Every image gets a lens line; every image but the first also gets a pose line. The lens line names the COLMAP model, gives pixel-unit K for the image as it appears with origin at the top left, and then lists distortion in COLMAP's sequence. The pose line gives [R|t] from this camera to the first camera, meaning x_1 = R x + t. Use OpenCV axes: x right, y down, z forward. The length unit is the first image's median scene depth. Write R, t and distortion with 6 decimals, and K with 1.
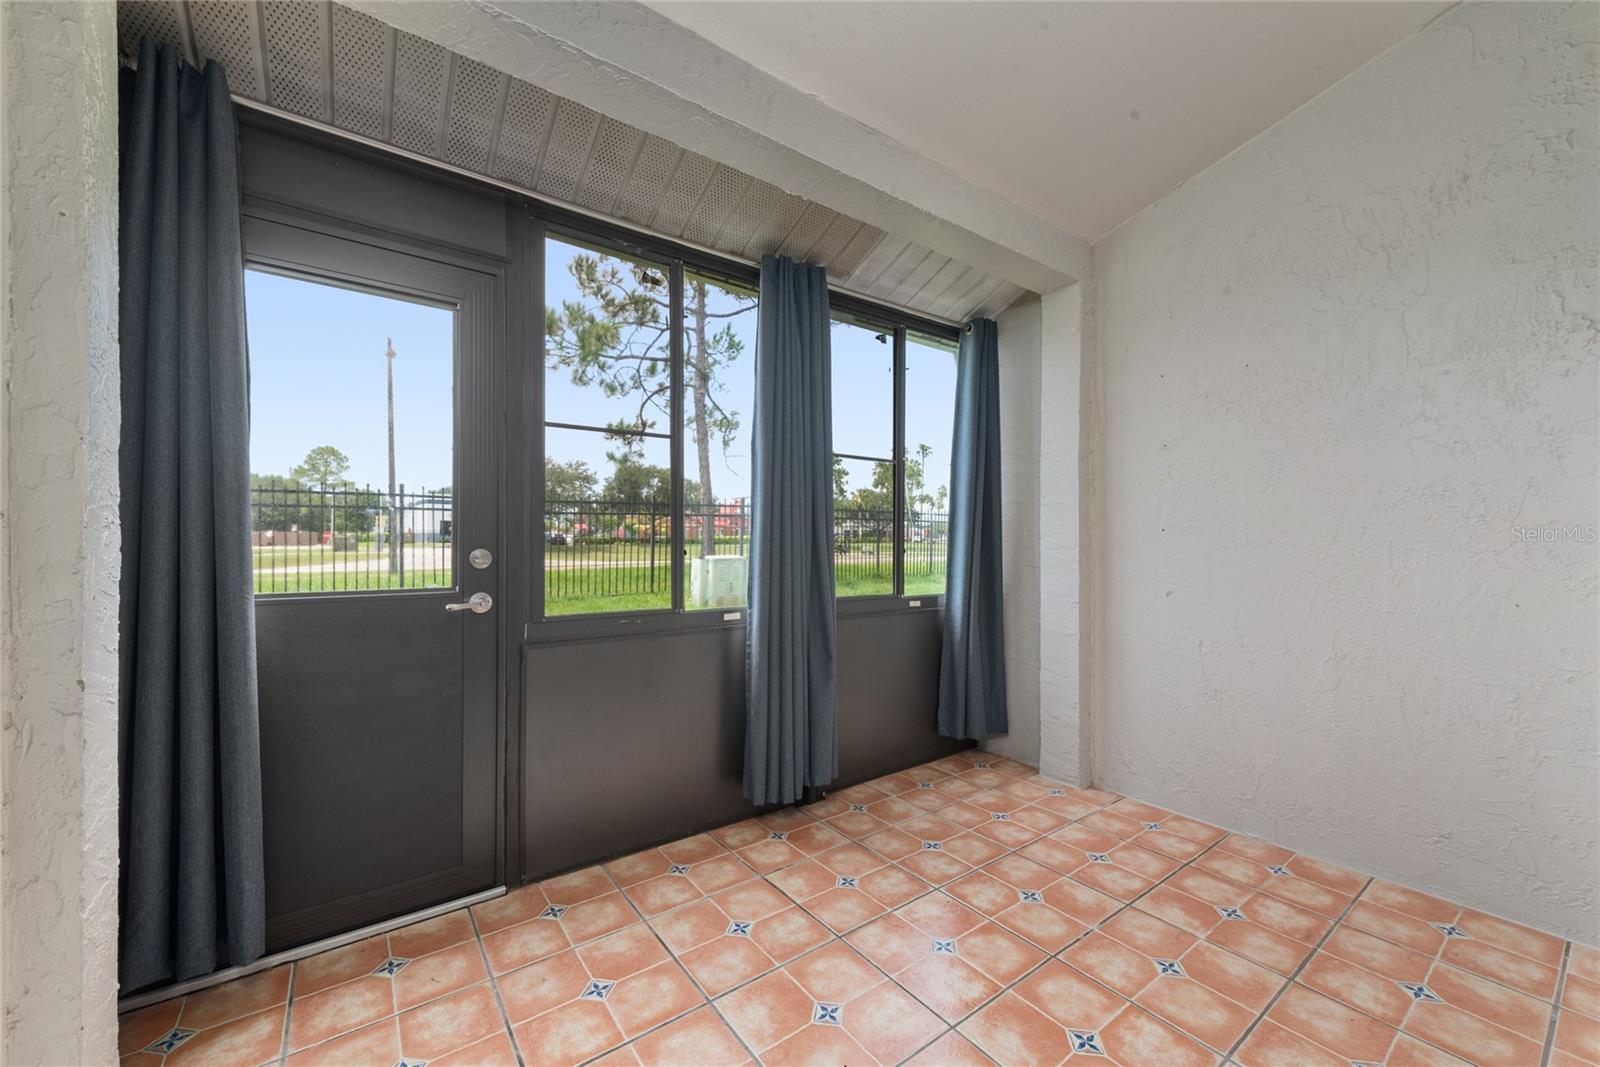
lens RADIAL K [[623.8, 0, 807.7], [0, 623.8, 536.7], [0, 0, 1]] dist [0.008935, -0.001085]
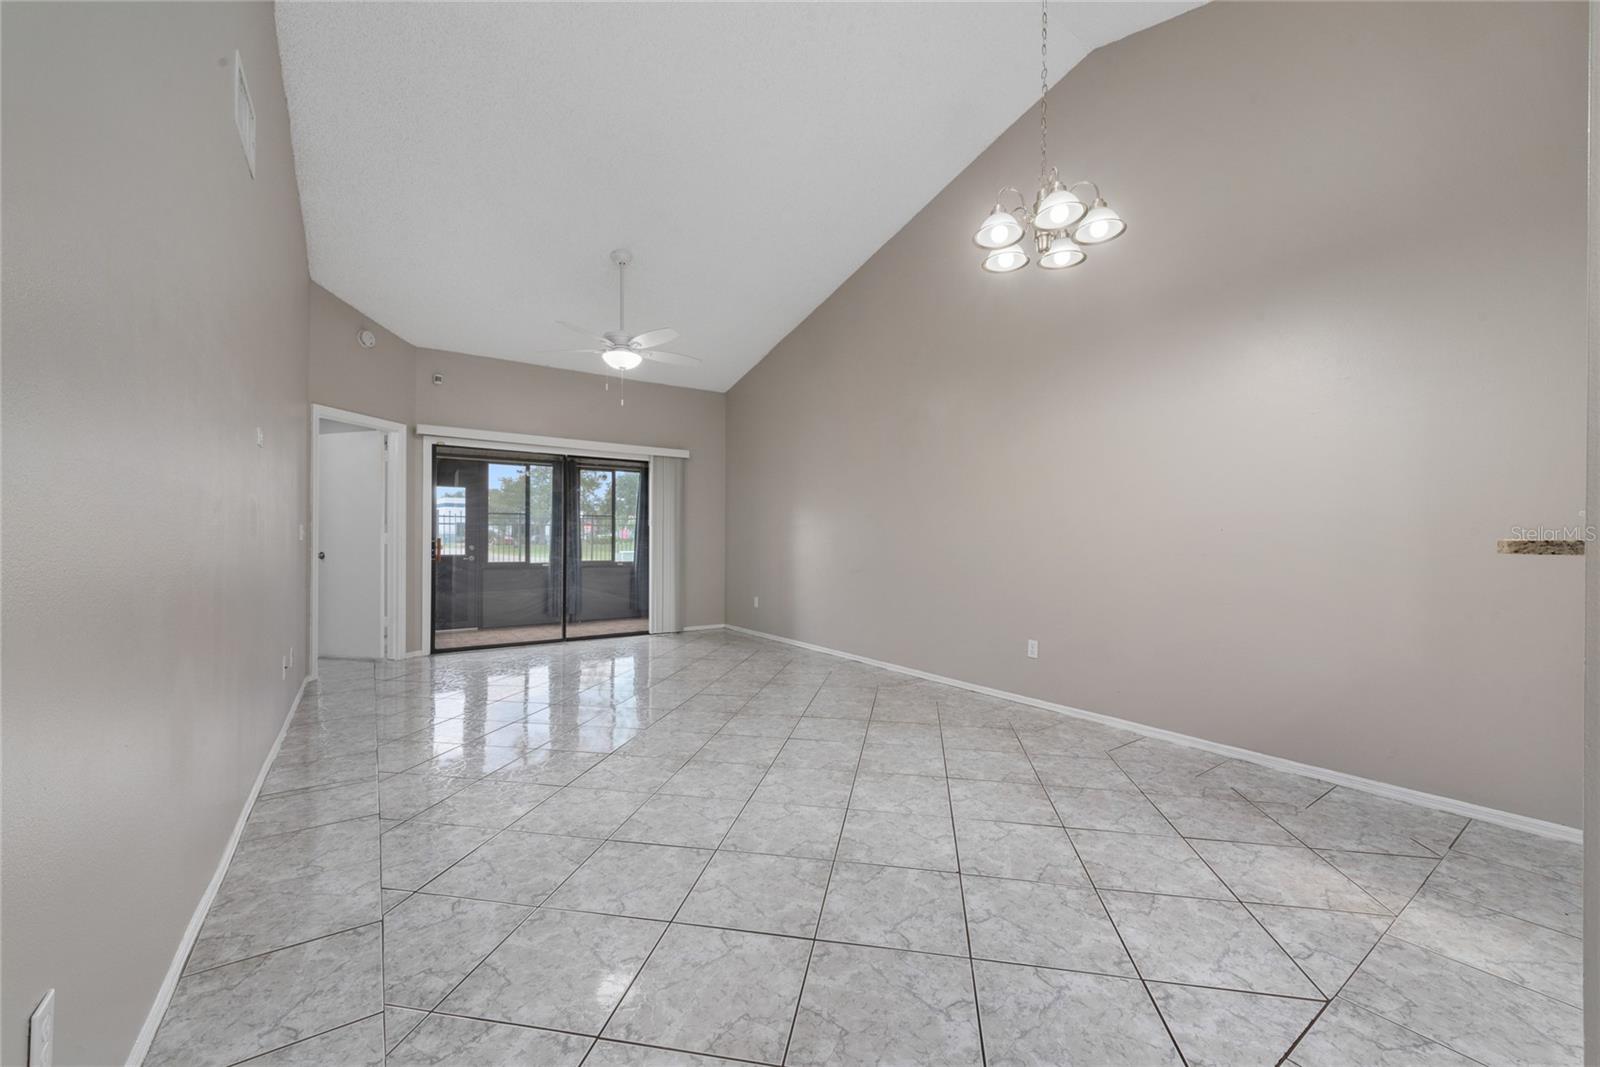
lens RADIAL K [[623.8, 0, 807.7], [0, 623.8, 536.7], [0, 0, 1]] dist [0.008935, -0.001085]
pose [[0.999848, 0.007749, -0.015624, 1.383397], [-0.007809, 0.999962, -0.003793, -0.032294], [0.015594, 0.003914, 0.999871, -2.438946]]
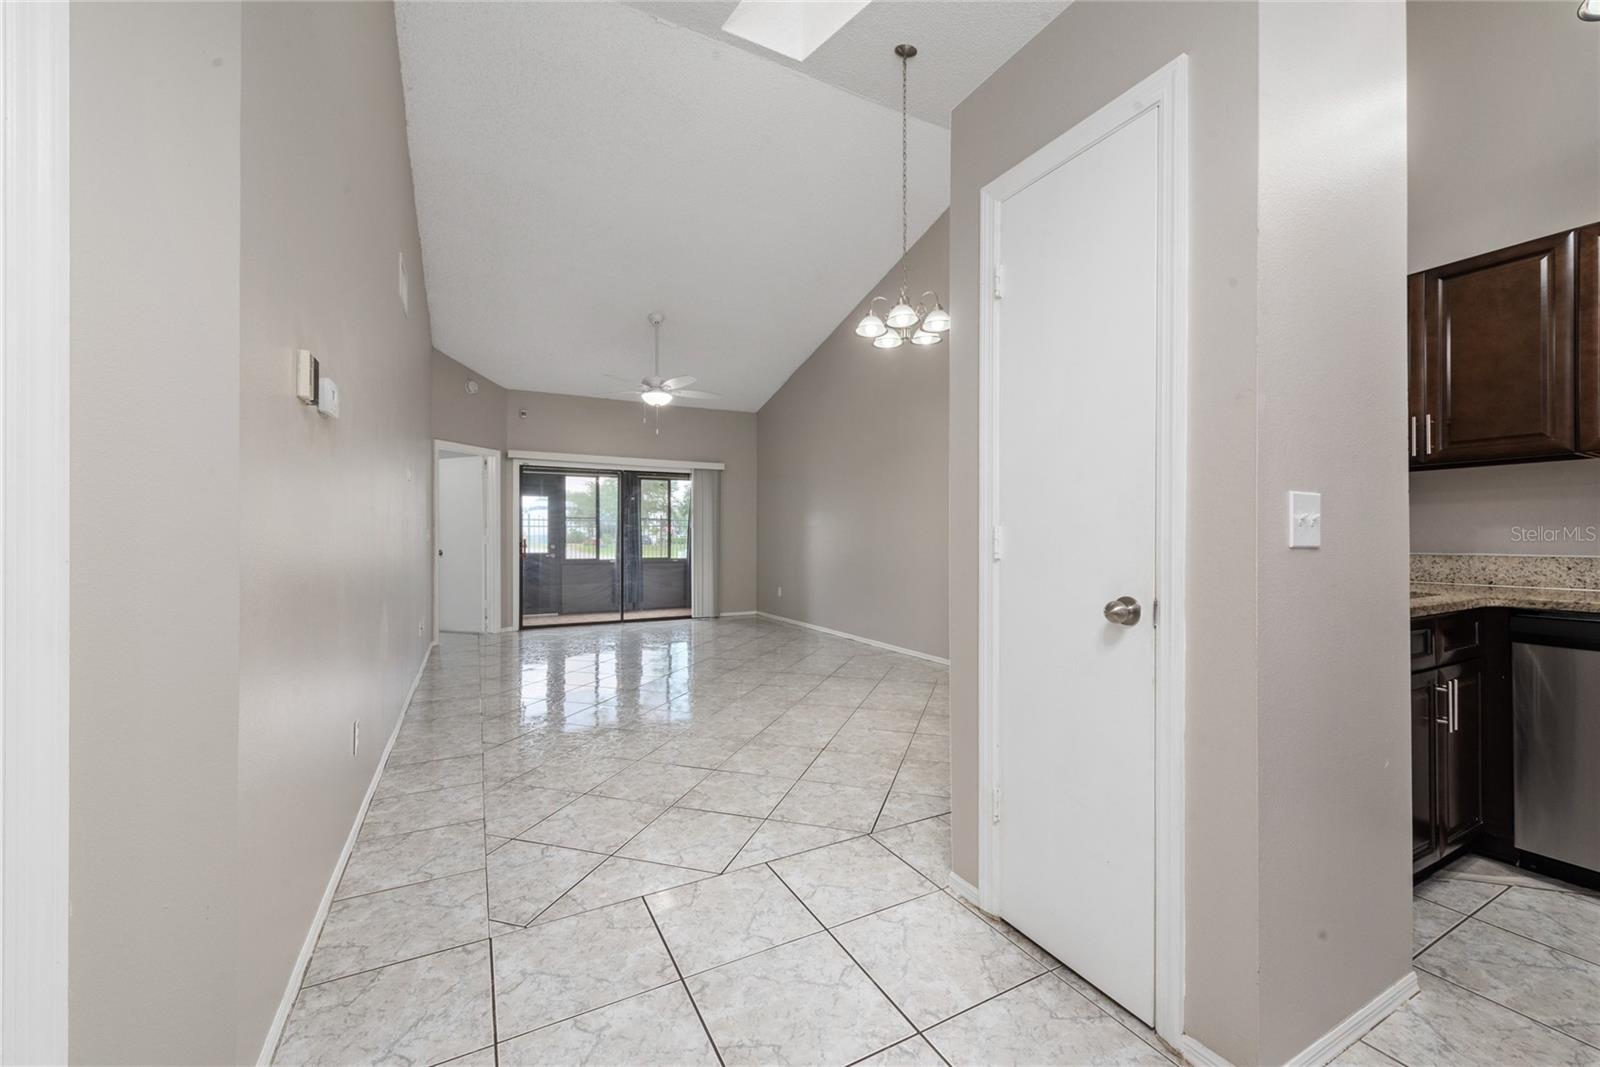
lens RADIAL K [[623.8, 0, 807.7], [0, 623.8, 536.7], [0, 0, 1]] dist [0.008935, -0.001085]
pose [[0.990721, 0.001992, -0.135898, 1.697979], [-0.002373, 0.999994, -0.002640, -0.030945], [0.135892, 0.002938, 0.990719, -2.873719]]
